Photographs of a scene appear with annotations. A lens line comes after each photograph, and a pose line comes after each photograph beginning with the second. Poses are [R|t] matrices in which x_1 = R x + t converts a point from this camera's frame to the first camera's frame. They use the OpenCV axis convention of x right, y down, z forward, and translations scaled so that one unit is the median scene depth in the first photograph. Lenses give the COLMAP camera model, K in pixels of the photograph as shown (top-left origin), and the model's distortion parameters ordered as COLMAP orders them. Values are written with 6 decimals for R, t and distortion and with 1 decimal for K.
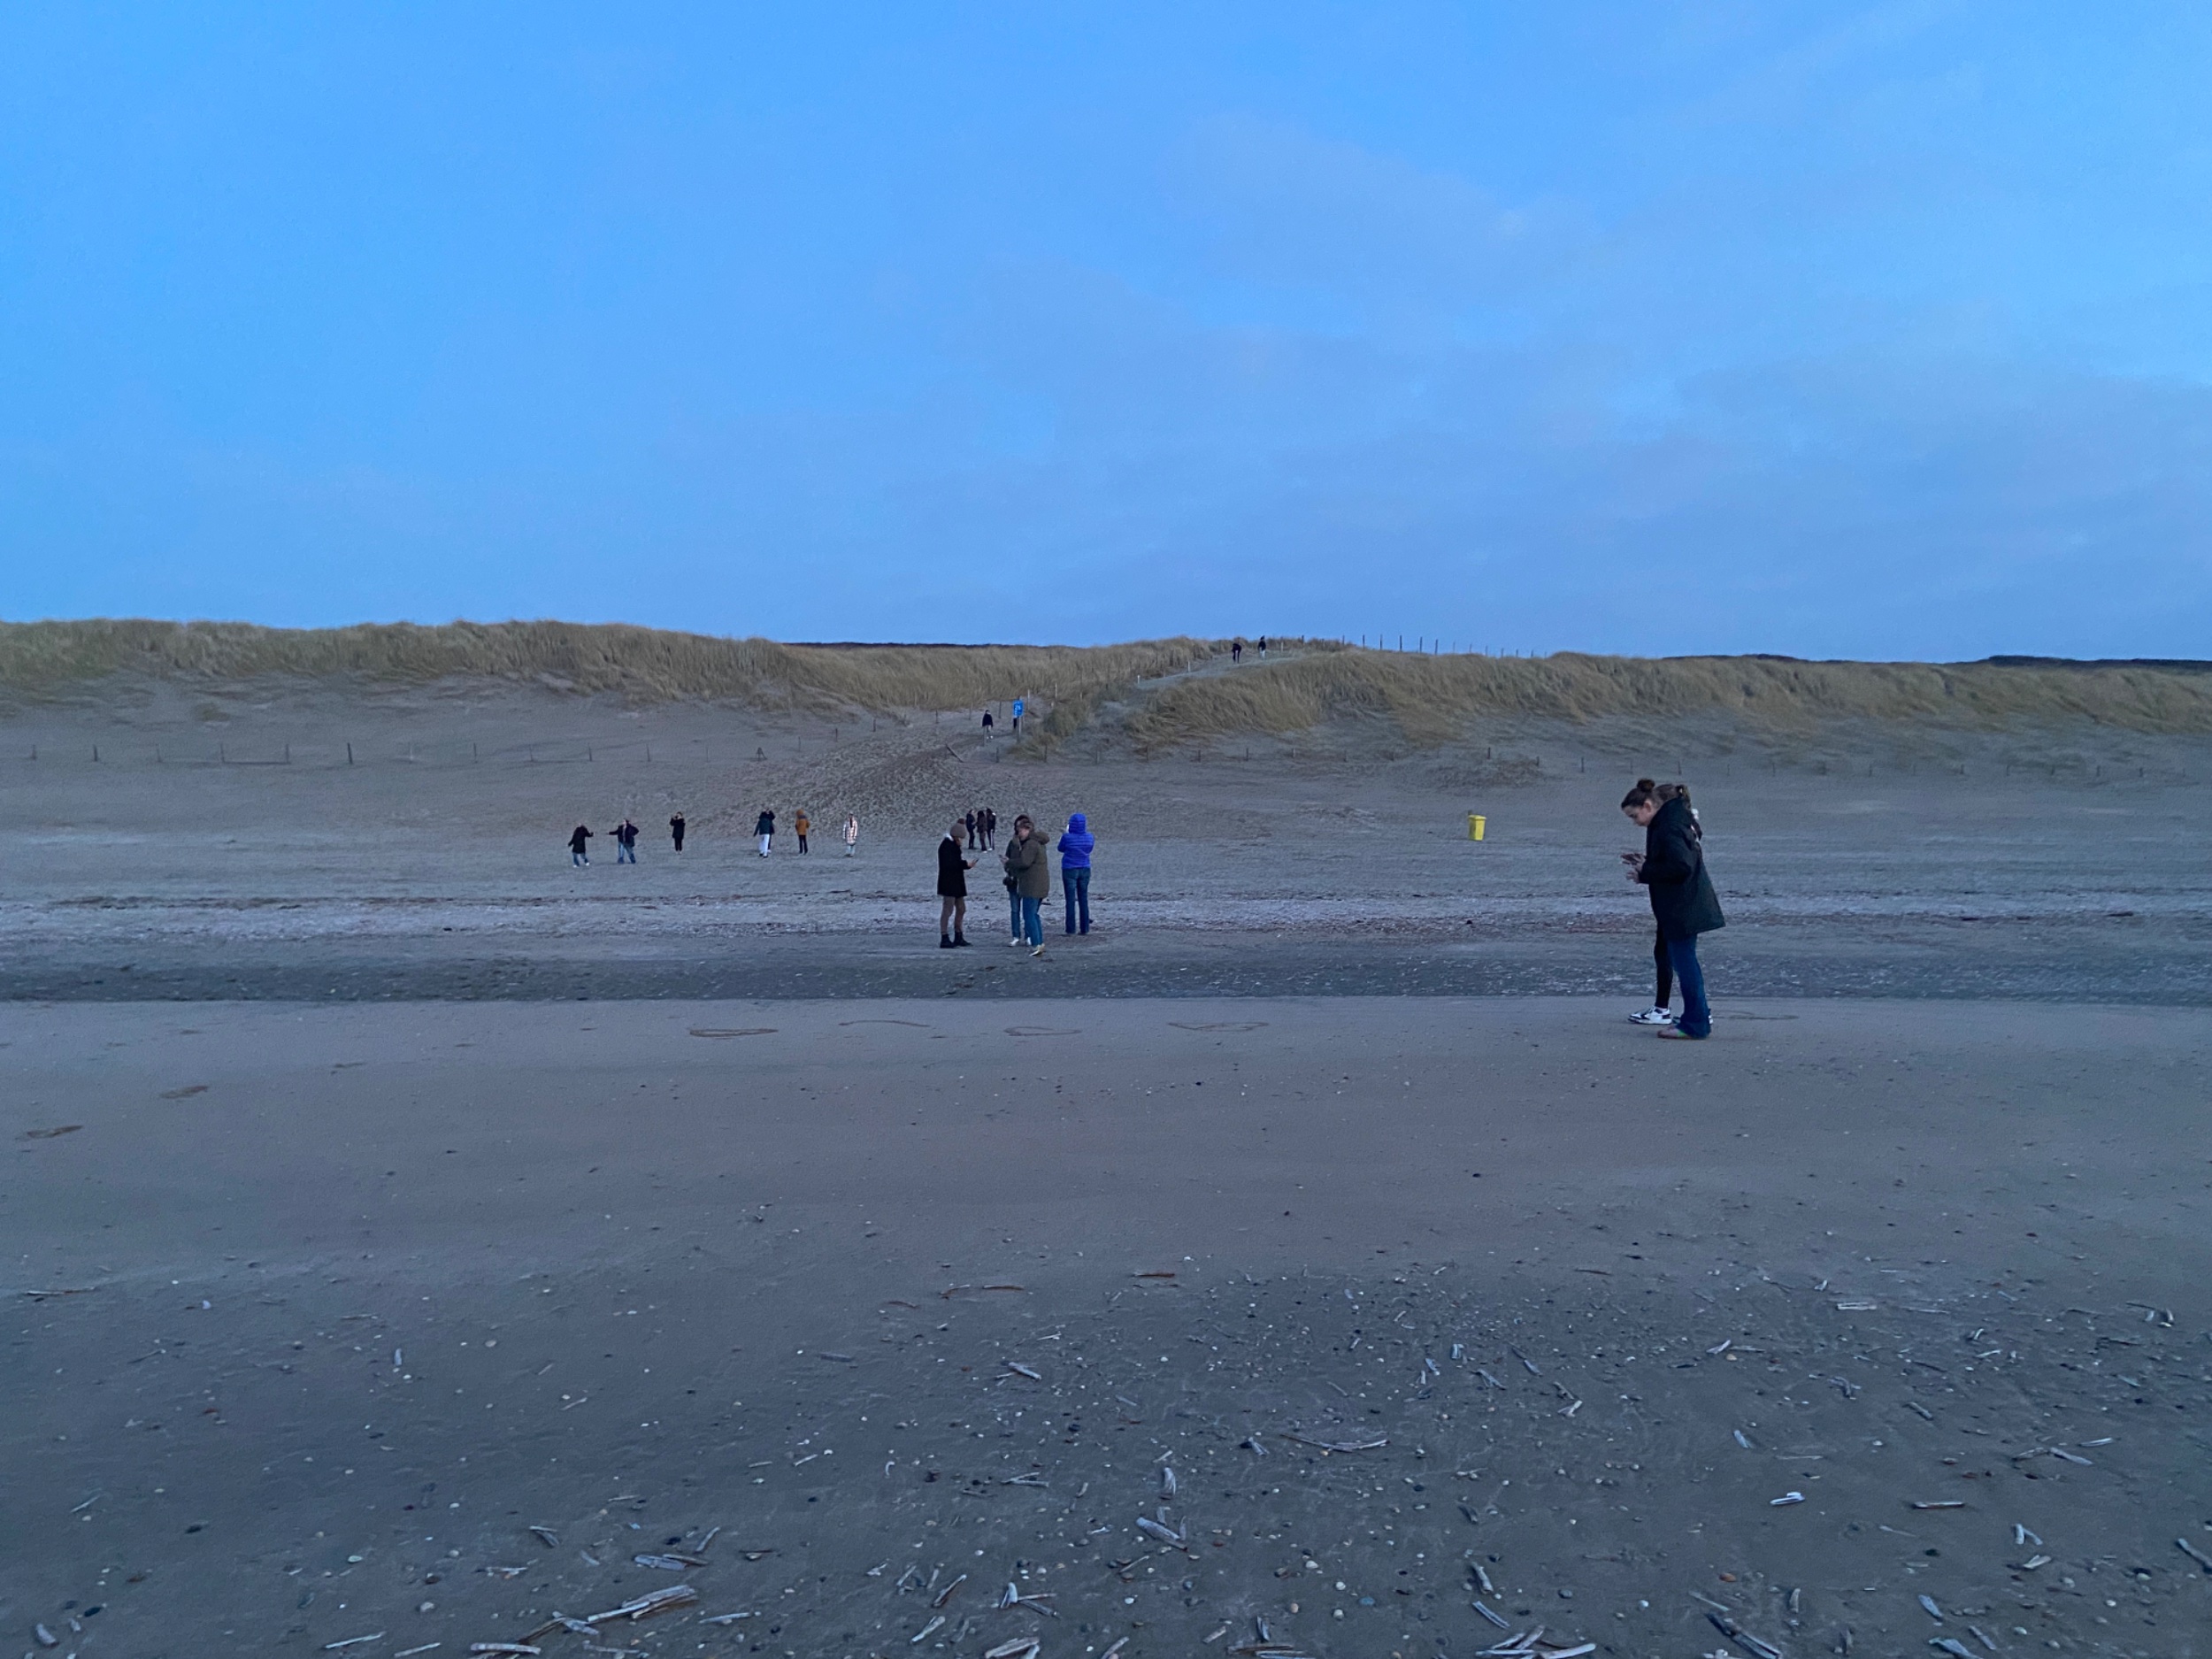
lens RADIAL K [[1662.5, 0, 1107.0], [0, 1662.5, 836.0], [0, 0, 1]] dist [0.009418, -0.020066]
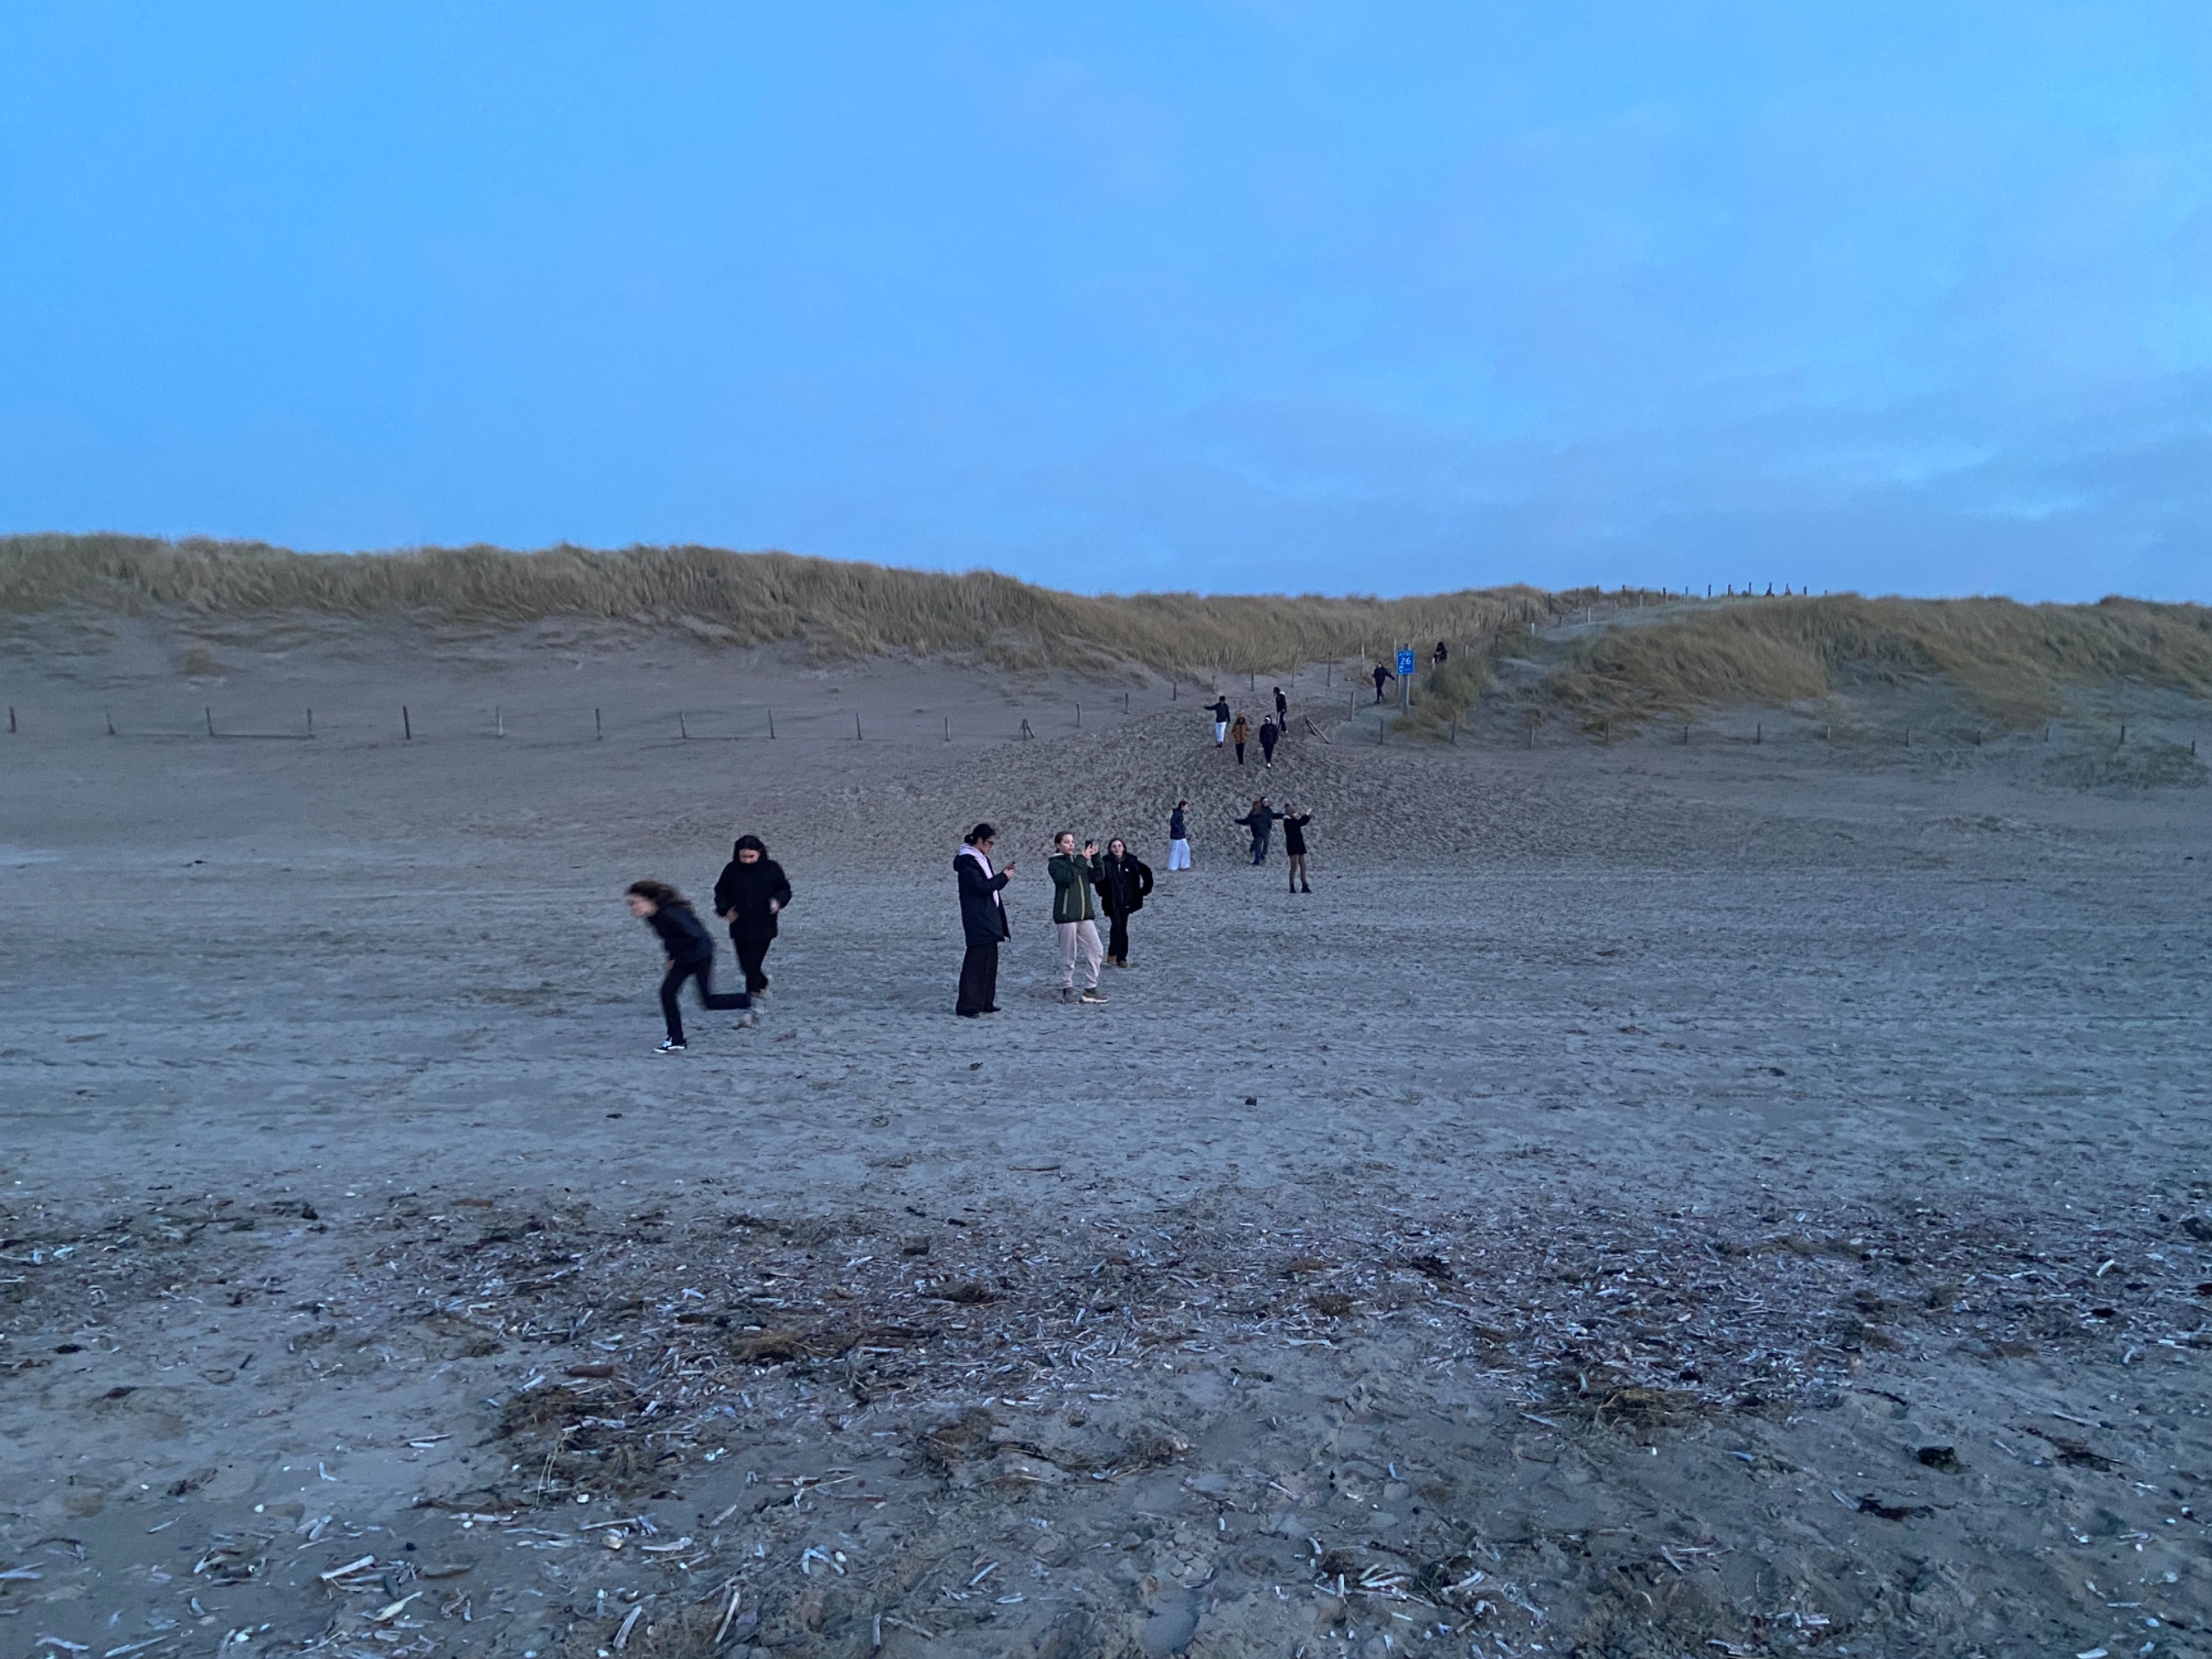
lens RADIAL K [[1662.5, 0, 1107.2], [0, 1662.5, 826.1], [0, 0, 1]] dist [0.009418, -0.020066]
pose [[0.999556, 0.005030, -0.029384, -0.146592], [-0.005454, 0.999882, -0.014367, -0.001871], [0.029308, 0.014521, 0.999465, 0.324735]]
